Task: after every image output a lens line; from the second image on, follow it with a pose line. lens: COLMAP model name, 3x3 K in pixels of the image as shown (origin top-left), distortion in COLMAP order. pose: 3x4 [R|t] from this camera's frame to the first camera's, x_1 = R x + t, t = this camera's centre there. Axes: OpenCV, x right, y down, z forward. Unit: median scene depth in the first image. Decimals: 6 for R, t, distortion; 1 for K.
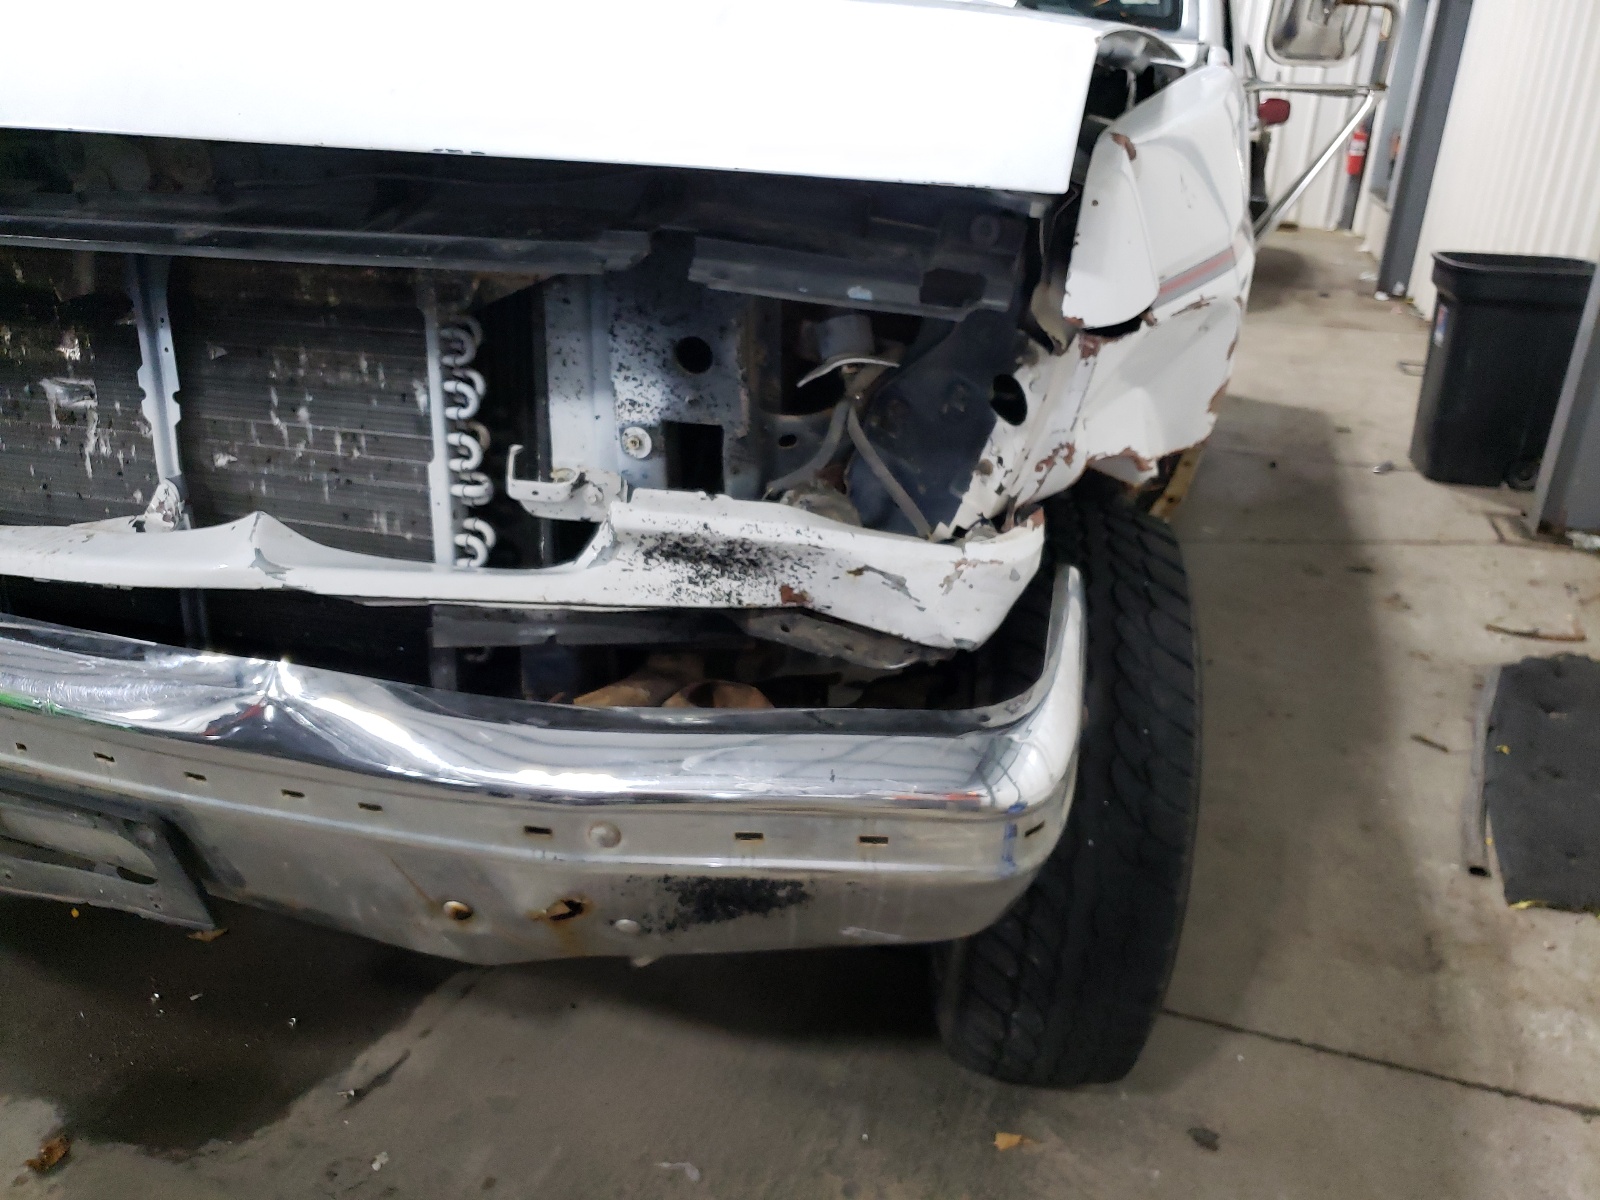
lens RADIAL K [[1268.5, 0, 799.4], [0, 1268.5, 593.4], [0, 0, 1]] dist [0.002378, 0.004821]
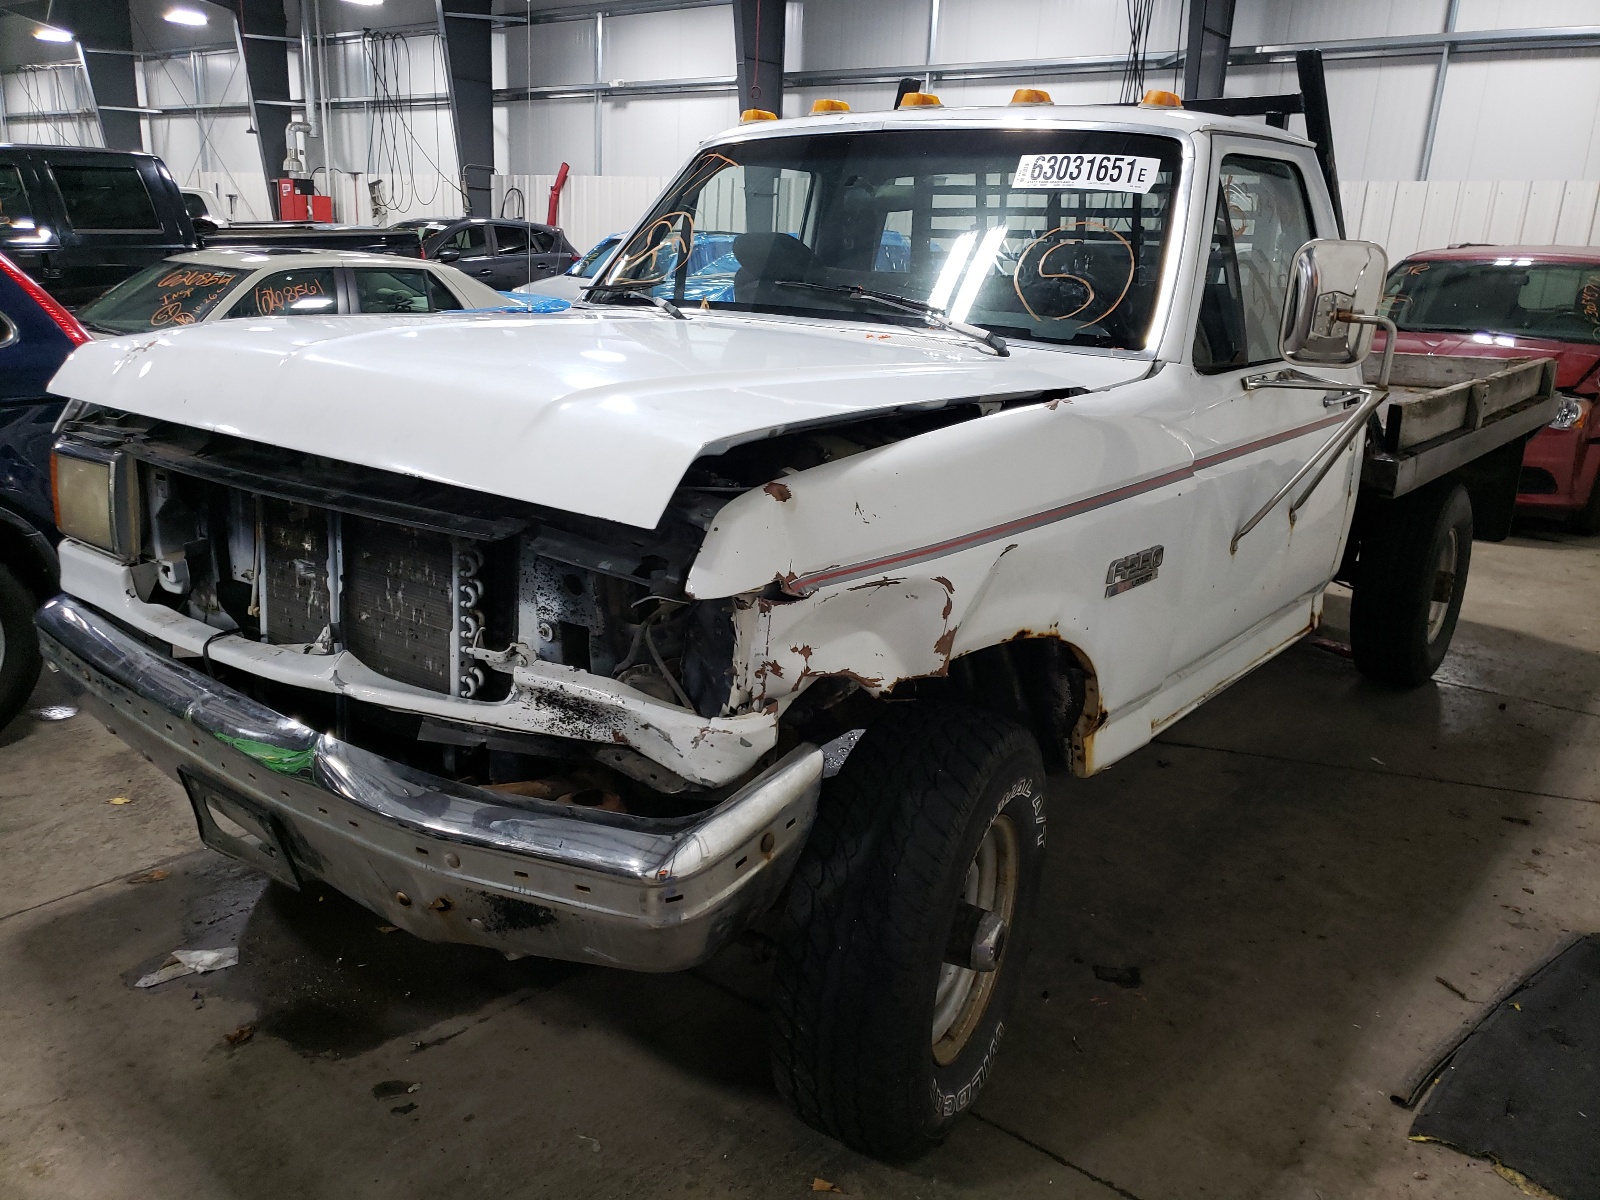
lens RADIAL K [[1242.4, 0, 800.5], [0, 1242.4, 599.3], [0, 0, 1]] dist [0.033052, -0.007811]
pose [[0.934662, 0.094927, -0.342630, 0.716101], [-0.136615, 0.985604, -0.099609, -0.044357], [0.328242, 0.139909, 0.934175, -0.402130]]
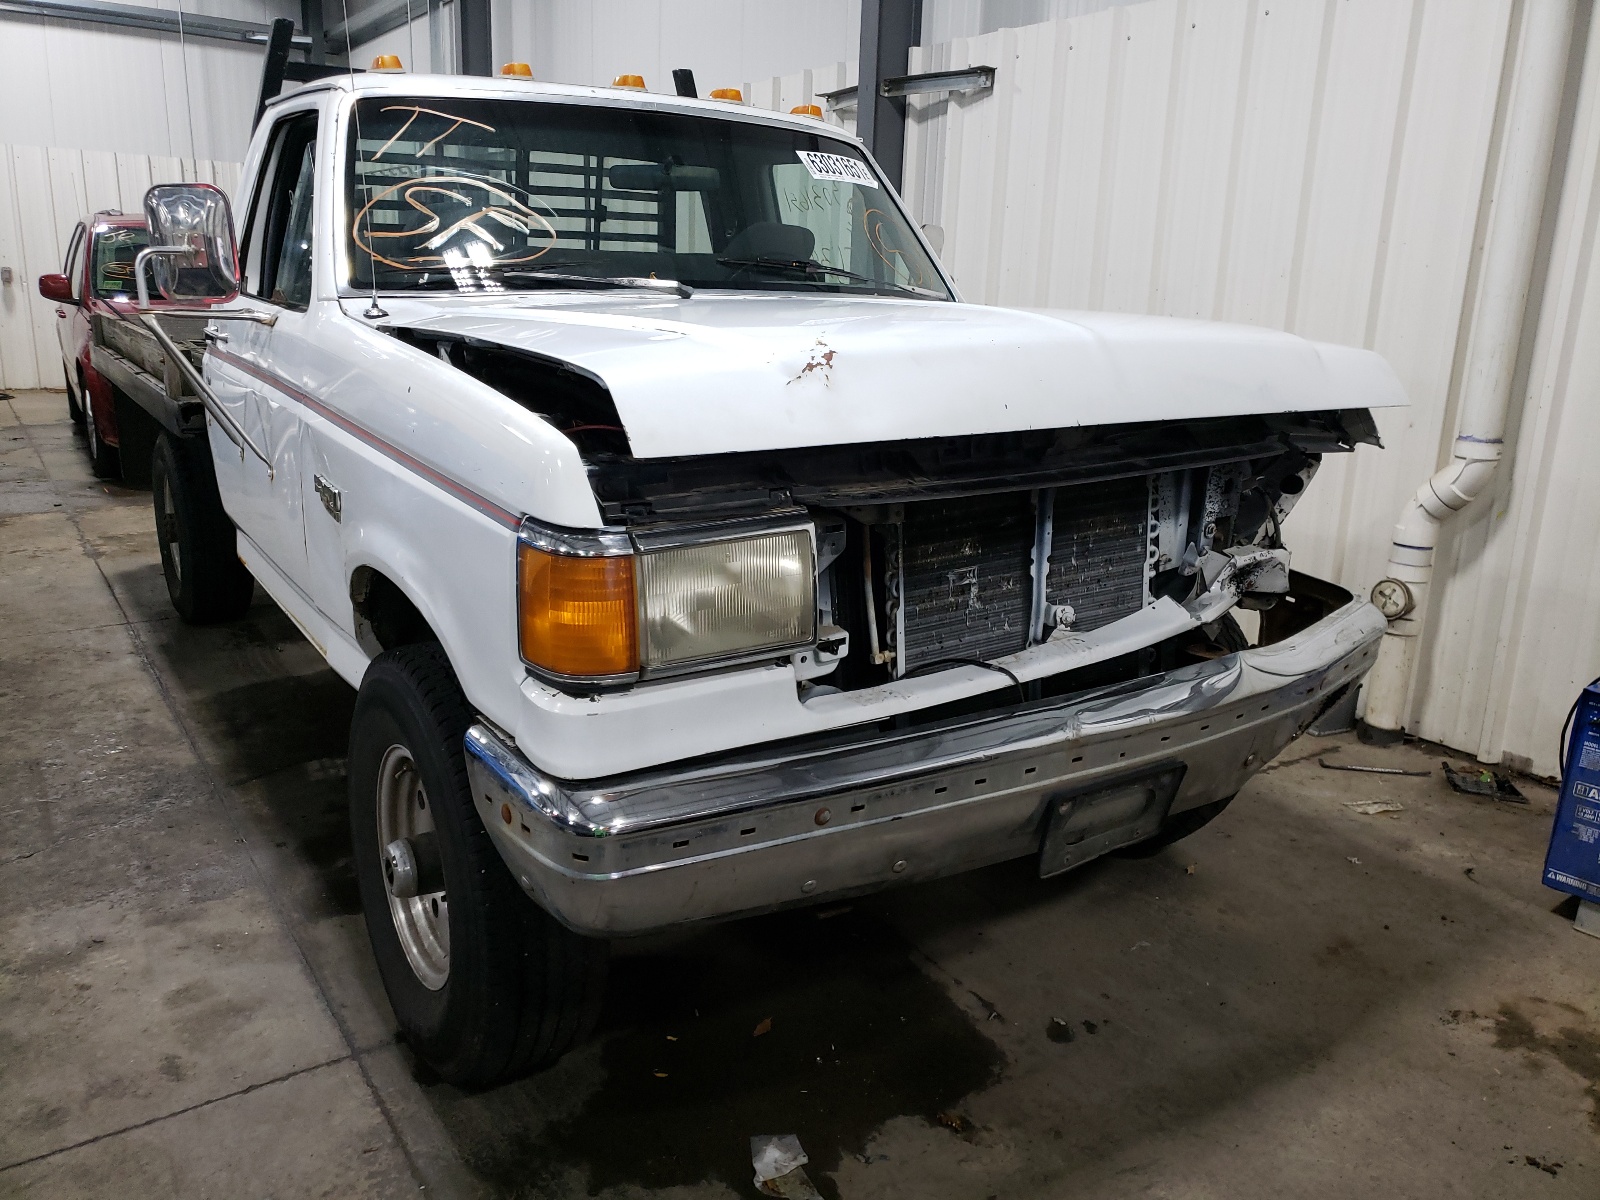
lens RADIAL K [[1242.4, 0, 800.5], [0, 1242.4, 599.3], [0, 0, 1]] dist [0.033052, -0.007811]
pose [[0.607325, -0.210243, 0.766129, -2.132857], [0.289756, 0.956538, 0.032800, -0.270297], [-0.739728, 0.202071, 0.641849, 0.165677]]
